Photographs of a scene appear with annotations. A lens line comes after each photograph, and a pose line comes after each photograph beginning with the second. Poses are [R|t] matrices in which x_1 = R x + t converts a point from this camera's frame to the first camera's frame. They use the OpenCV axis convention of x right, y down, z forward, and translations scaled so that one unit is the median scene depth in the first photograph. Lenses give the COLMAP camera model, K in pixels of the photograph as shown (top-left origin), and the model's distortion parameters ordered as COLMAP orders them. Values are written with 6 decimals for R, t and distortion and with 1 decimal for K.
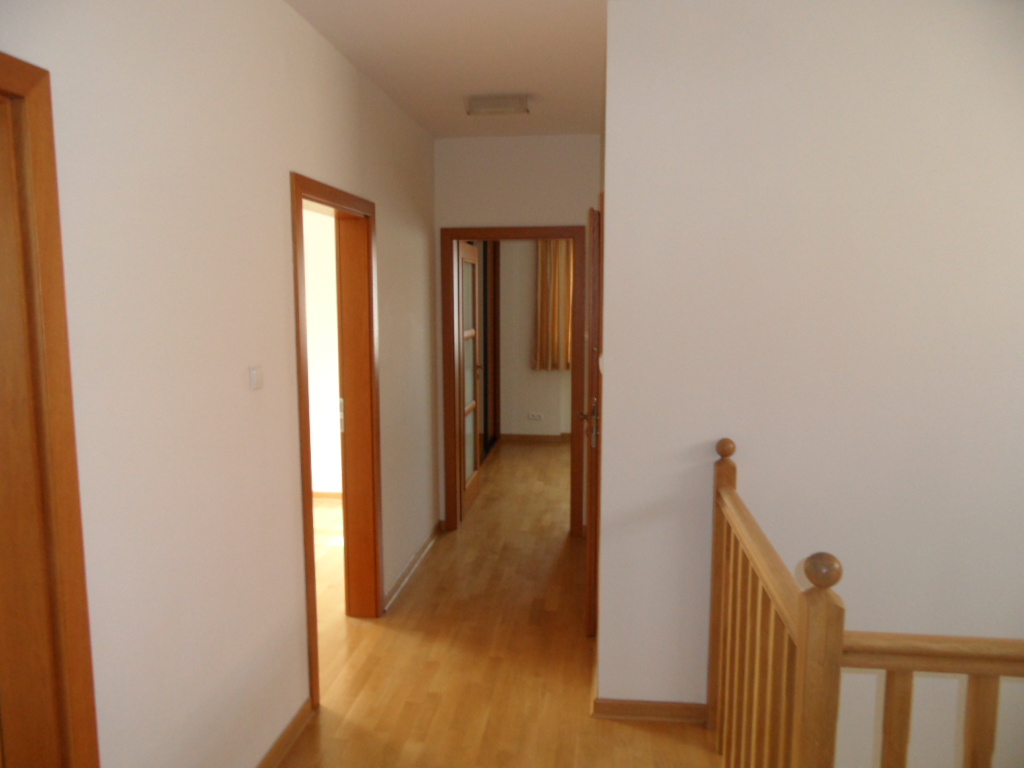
lens RADIAL K [[748.8, 0, 512.0], [0, 748.8, 384.0], [0, 0, 1]] dist [-0.009668, -0.001550]
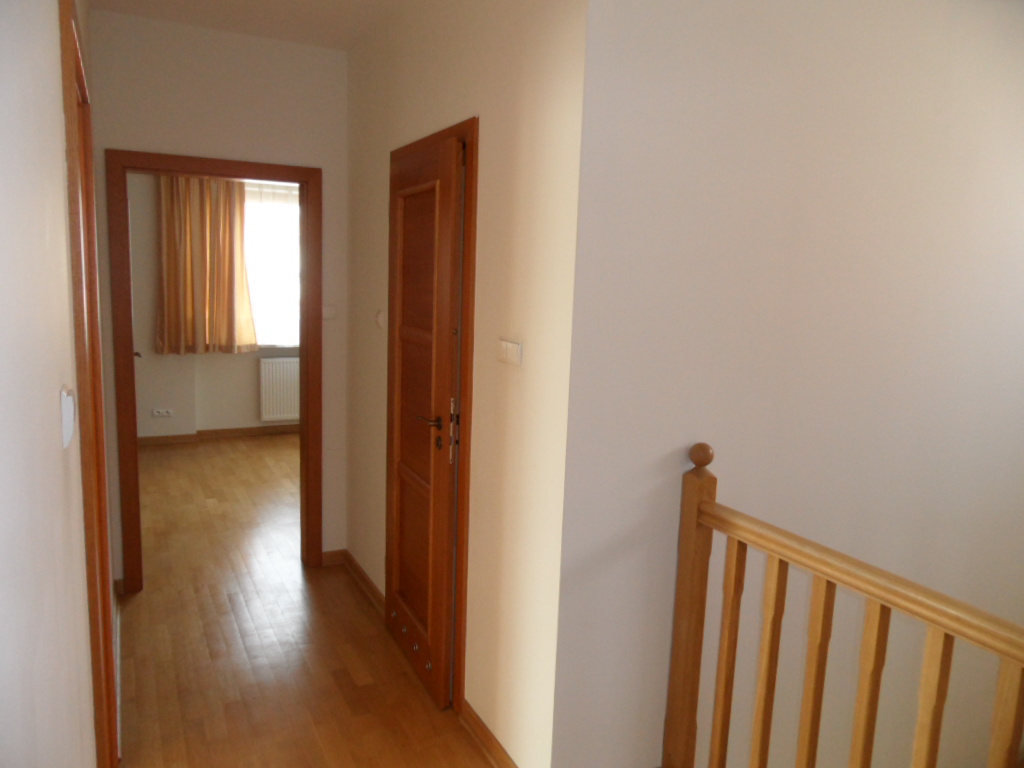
lens RADIAL K [[748.8, 0, 512.0], [0, 748.8, 384.0], [0, 0, 1]] dist [-0.009668, -0.001550]
pose [[0.824808, -0.056376, 0.562596, -0.127681], [0.035726, 0.998225, 0.047651, -0.013818], [-0.564283, -0.019204, 0.825358, 0.173279]]
